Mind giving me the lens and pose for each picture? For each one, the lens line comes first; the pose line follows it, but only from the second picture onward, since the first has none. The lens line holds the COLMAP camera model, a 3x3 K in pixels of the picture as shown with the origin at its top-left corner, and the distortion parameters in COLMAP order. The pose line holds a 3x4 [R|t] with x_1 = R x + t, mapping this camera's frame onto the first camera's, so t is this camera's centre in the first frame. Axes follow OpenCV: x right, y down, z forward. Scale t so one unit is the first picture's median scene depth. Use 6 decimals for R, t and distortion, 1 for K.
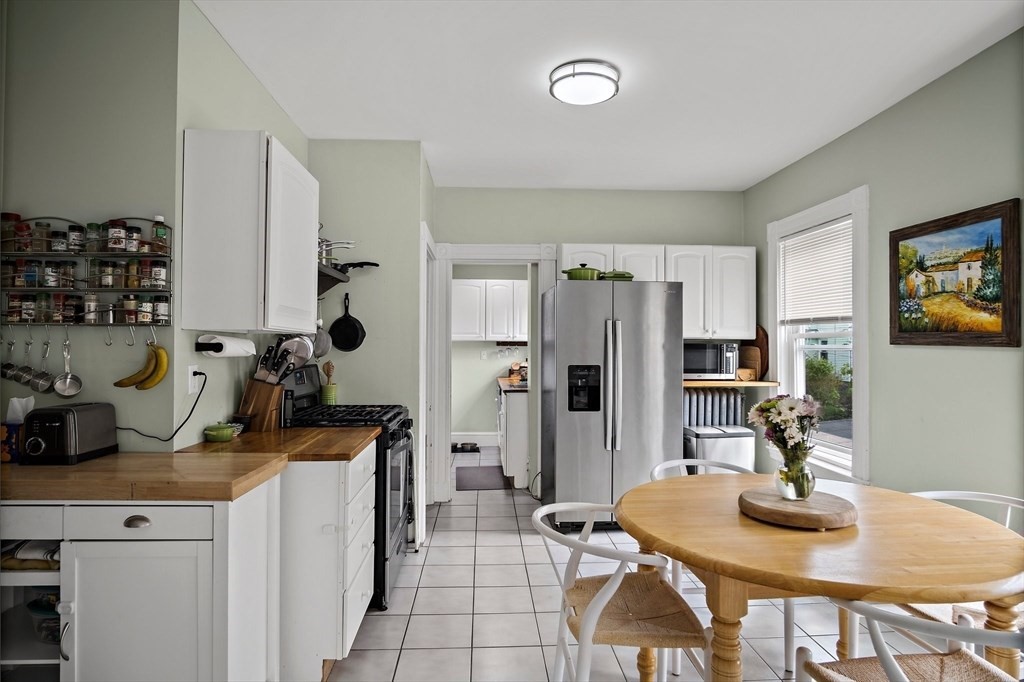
lens RADIAL K [[549.4, 0, 512.9], [0, 549.4, 341.2], [0, 0, 1]] dist [-0.021888, 0.004153]
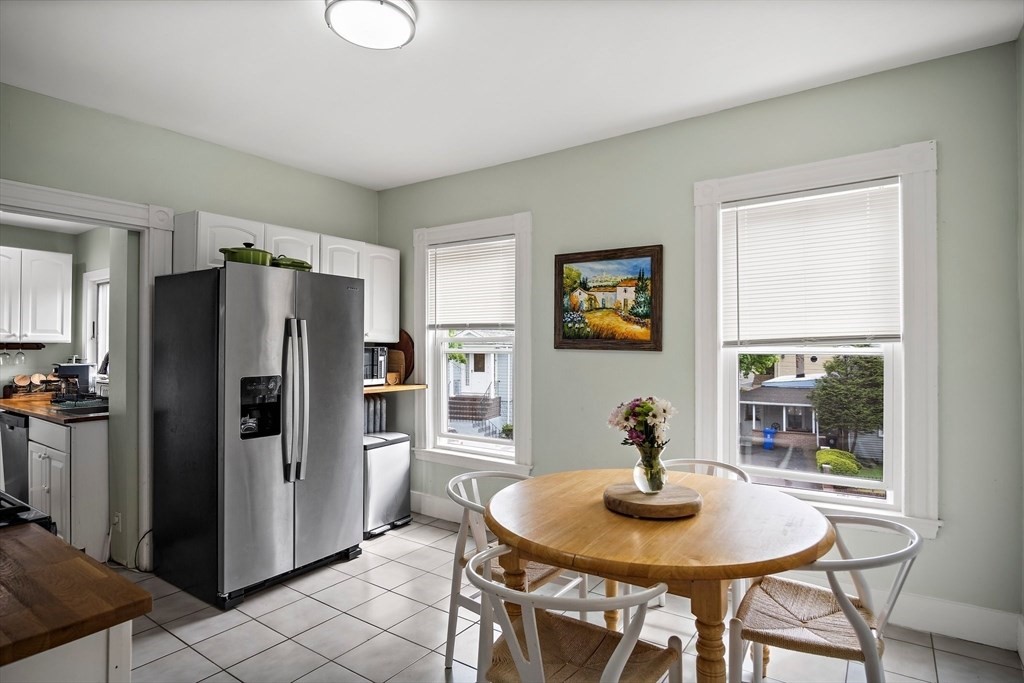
lens RADIAL K [[549.4, 0, 508.1], [0, 549.4, 344.4], [0, 0, 1]] dist [-0.021888, 0.004153]
pose [[0.622990, 0.002150, 0.782227, -0.335341], [-0.006300, 0.999978, 0.002268, -0.006145], [-0.782204, -0.006341, 0.622990, 0.341896]]
